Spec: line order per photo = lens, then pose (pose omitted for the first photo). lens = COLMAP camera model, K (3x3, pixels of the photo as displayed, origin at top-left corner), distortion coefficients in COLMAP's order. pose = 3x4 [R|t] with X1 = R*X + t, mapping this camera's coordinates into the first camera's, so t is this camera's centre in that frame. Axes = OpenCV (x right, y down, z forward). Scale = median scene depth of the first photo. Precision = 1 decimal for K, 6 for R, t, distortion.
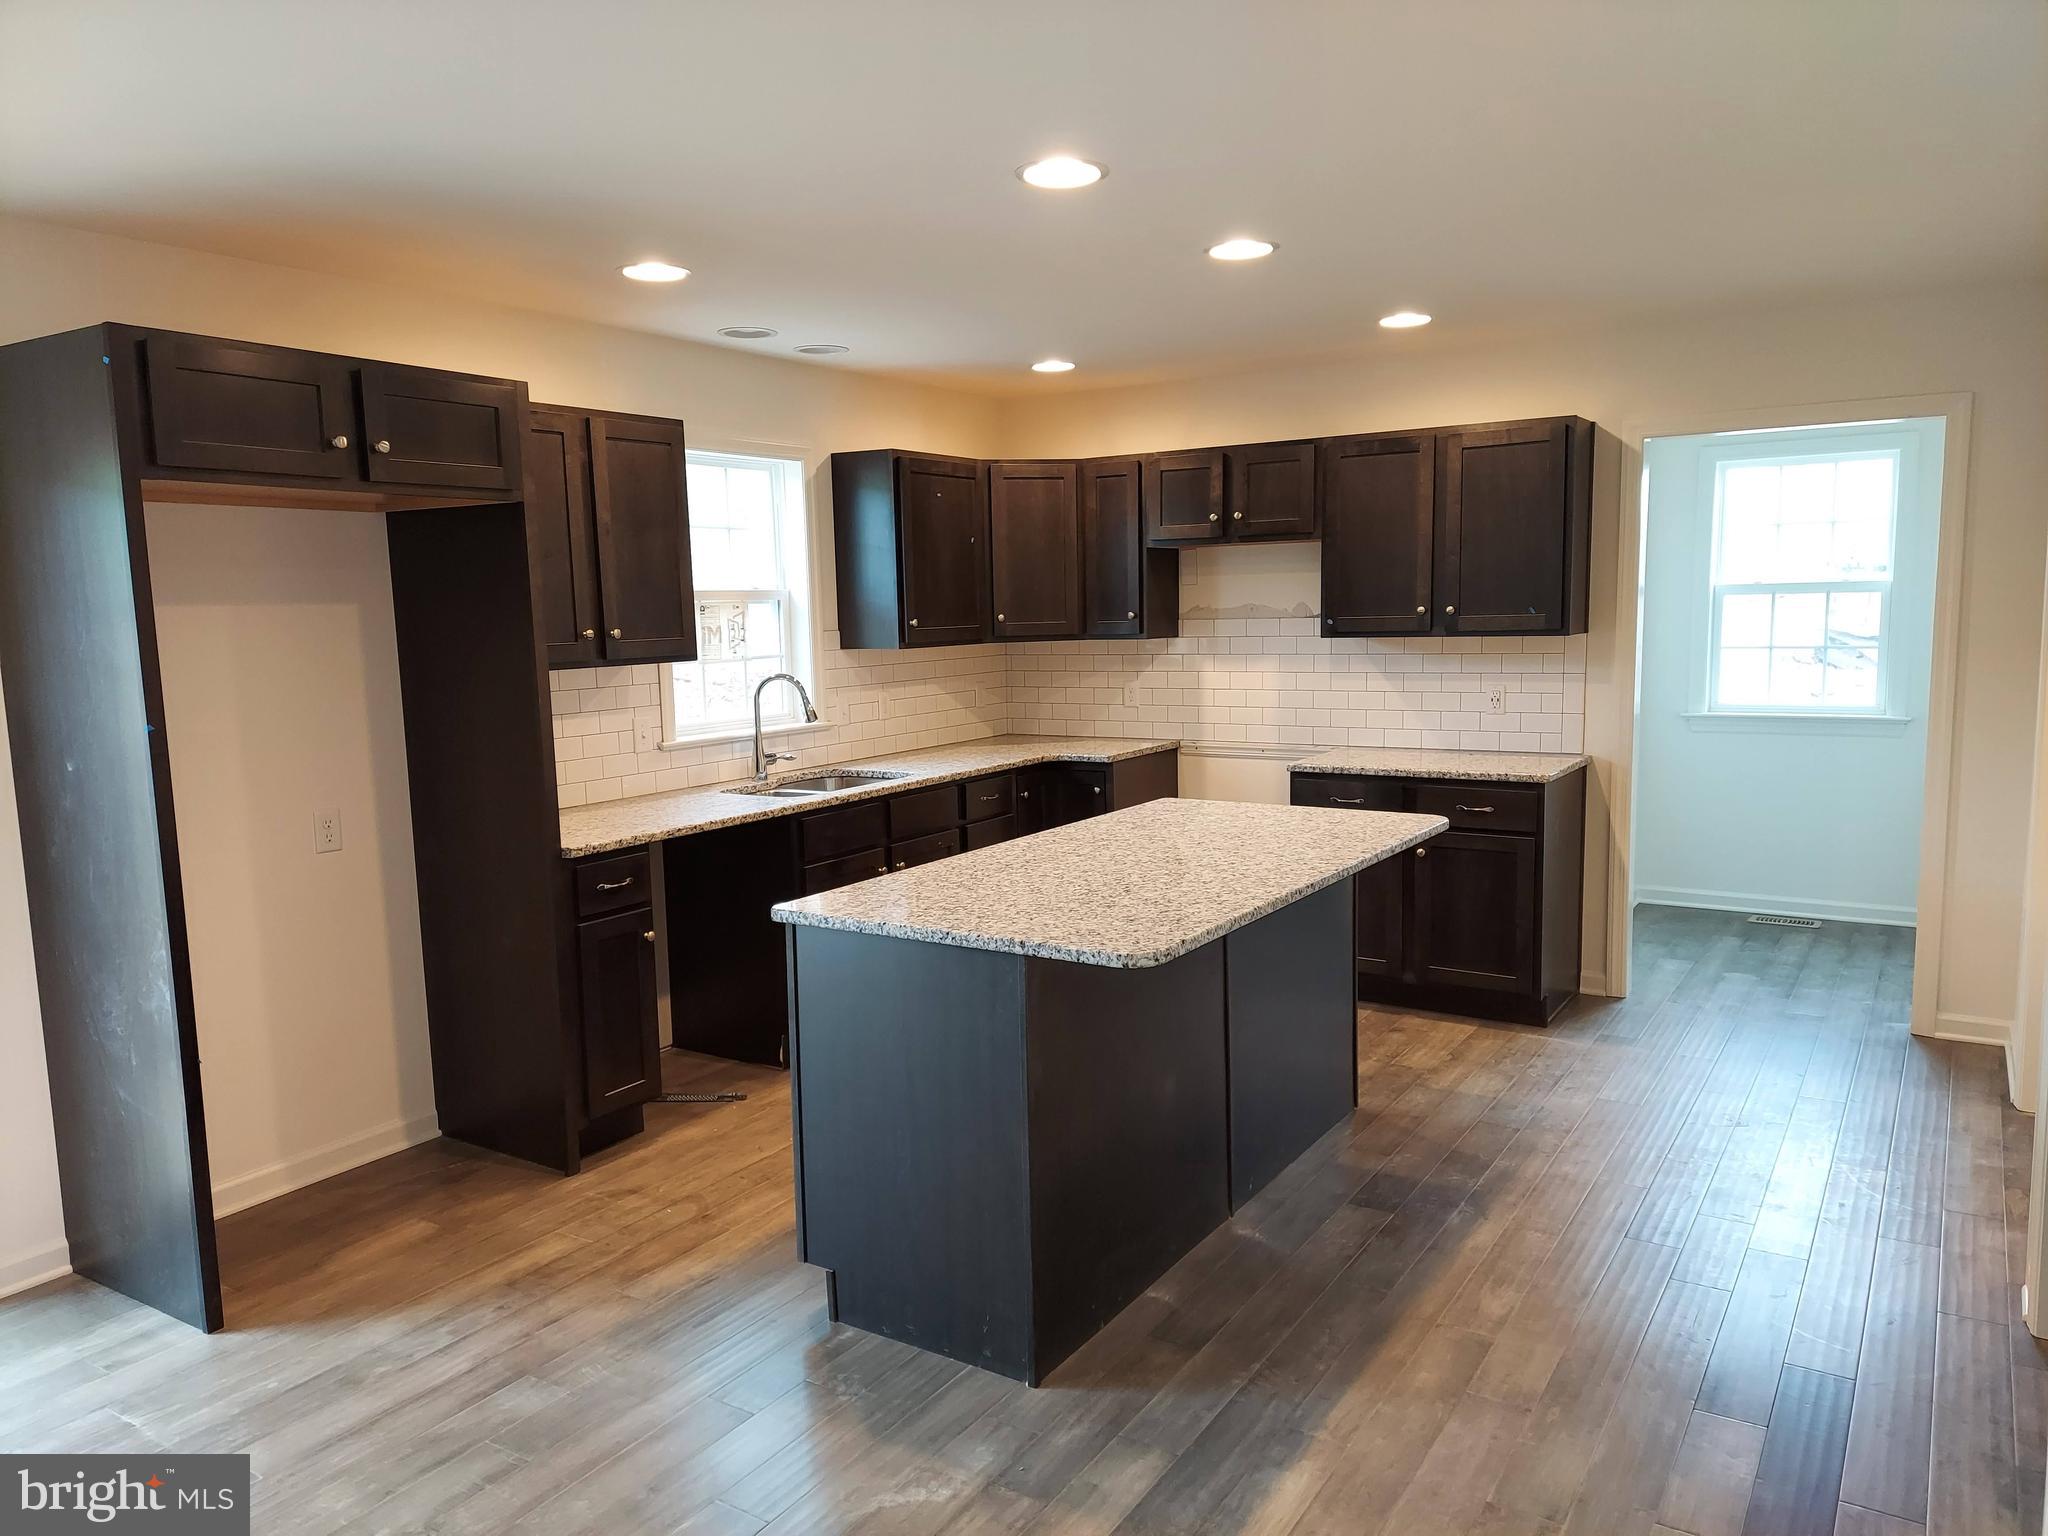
lens RADIAL K [[1430.5, 0, 1030.8], [0, 1430.5, 773.6], [0, 0, 1]] dist [0.127708, -0.181859]
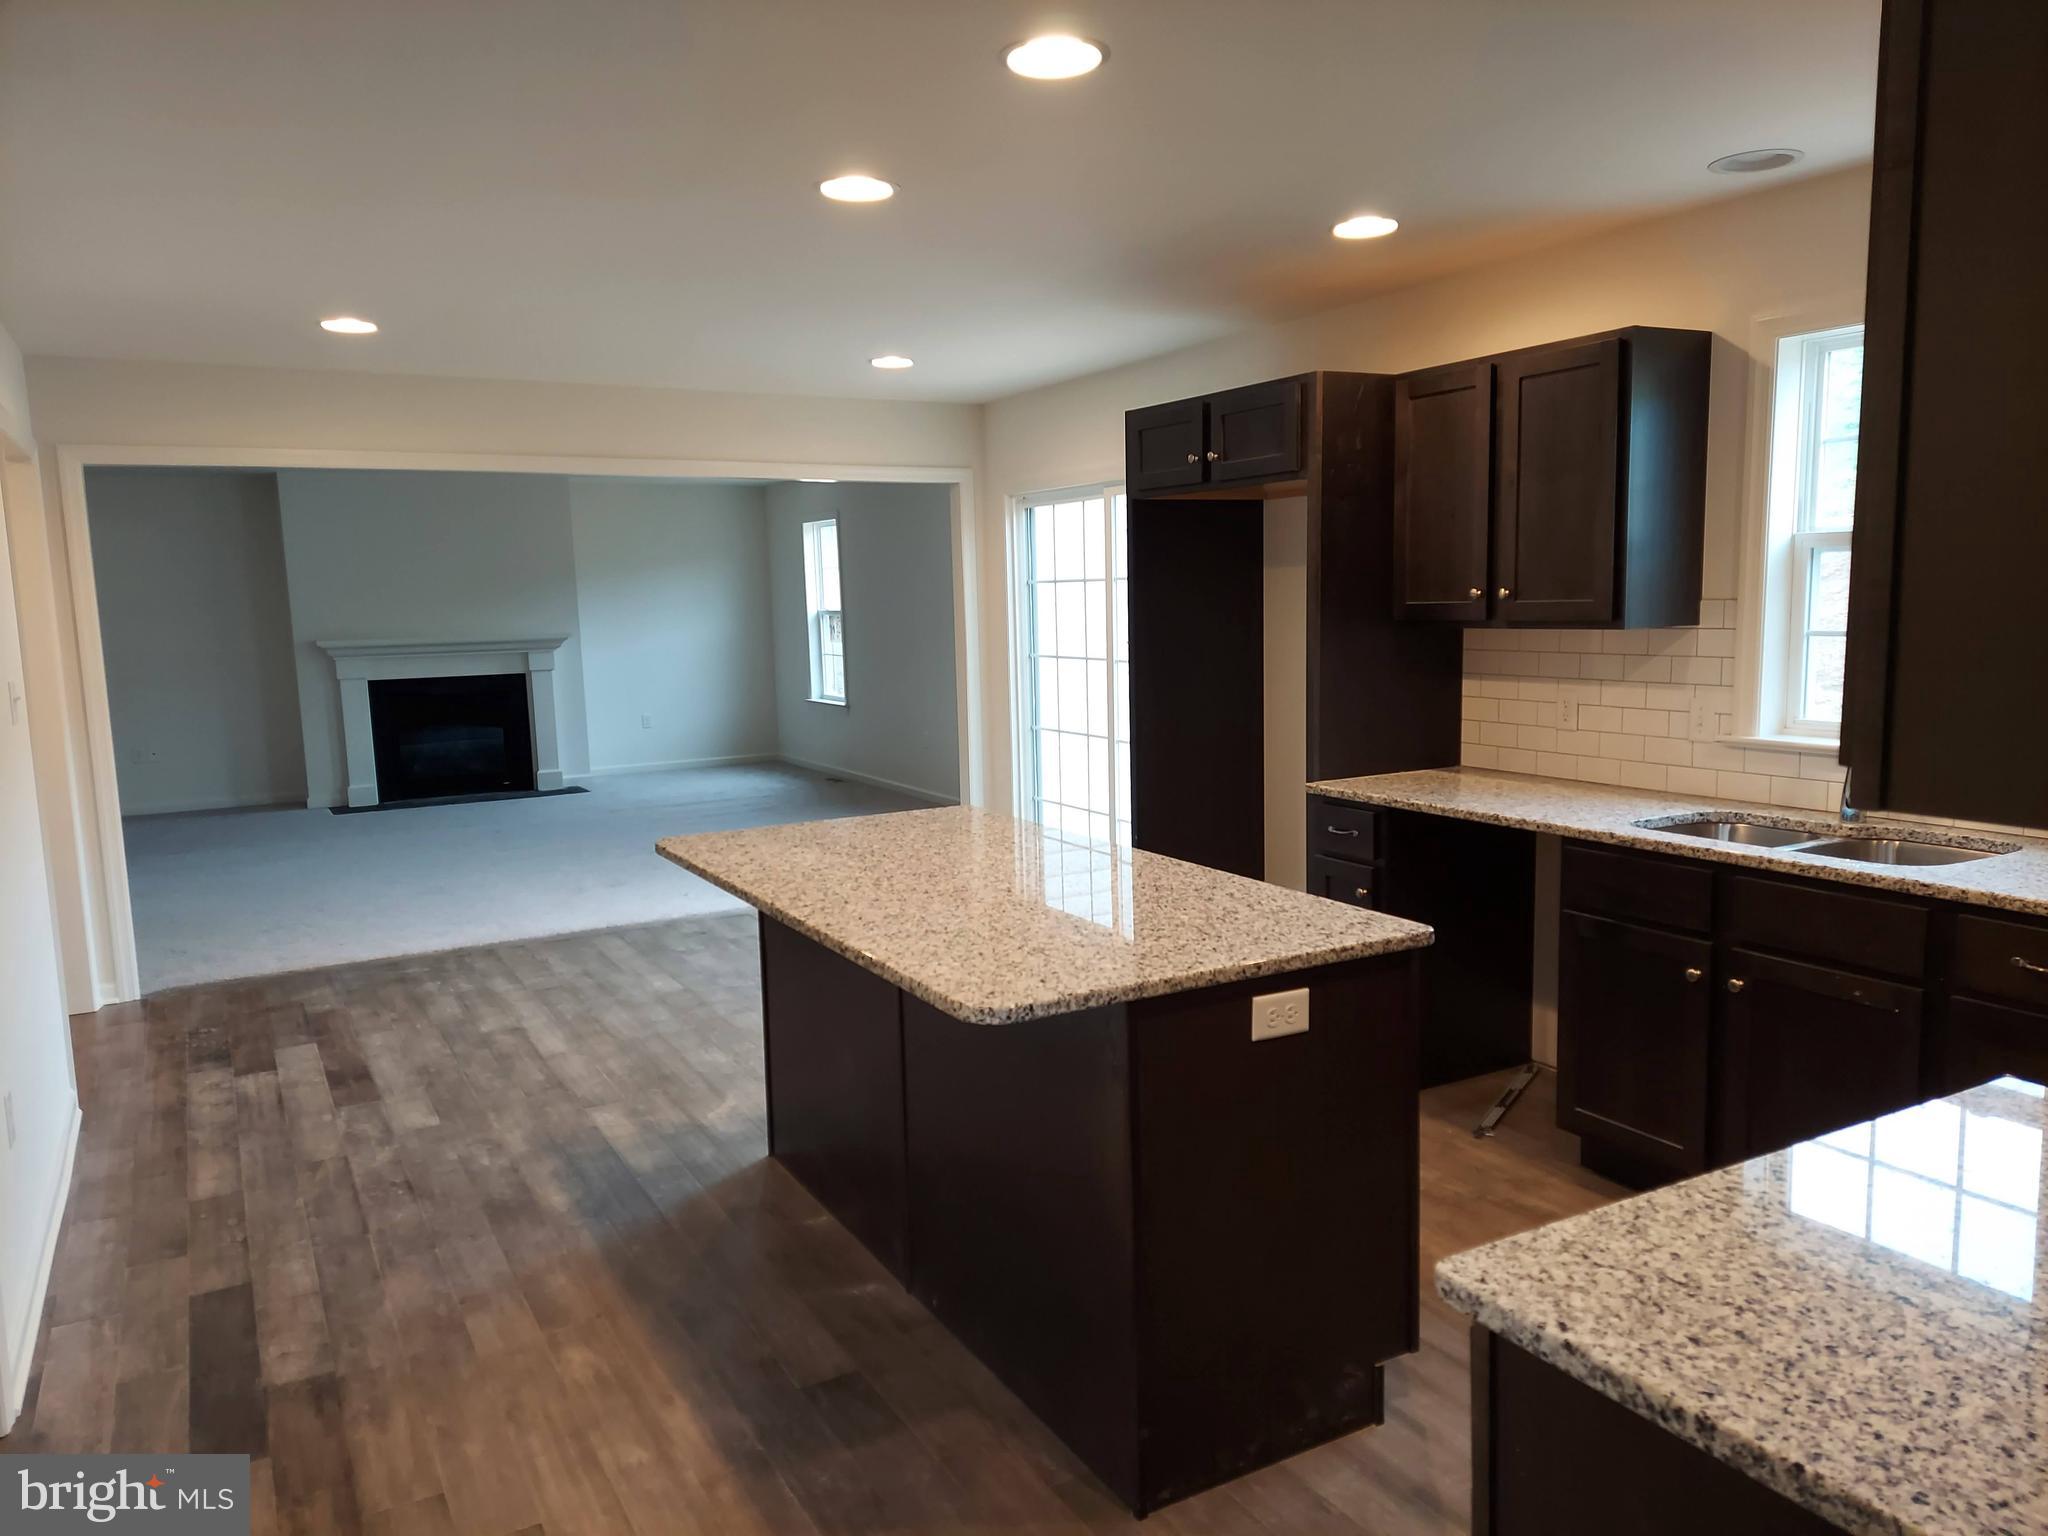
lens RADIAL K [[1430.5, 0, 1030.8], [0, 1430.5, 773.6], [0, 0, 1]] dist [0.127708, -0.181859]
pose [[-0.459271, 0.150635, -0.875431, 0.847269], [-0.073952, 0.975612, 0.206670, -0.191220], [0.885213, 0.159657, -0.436931, 1.436814]]
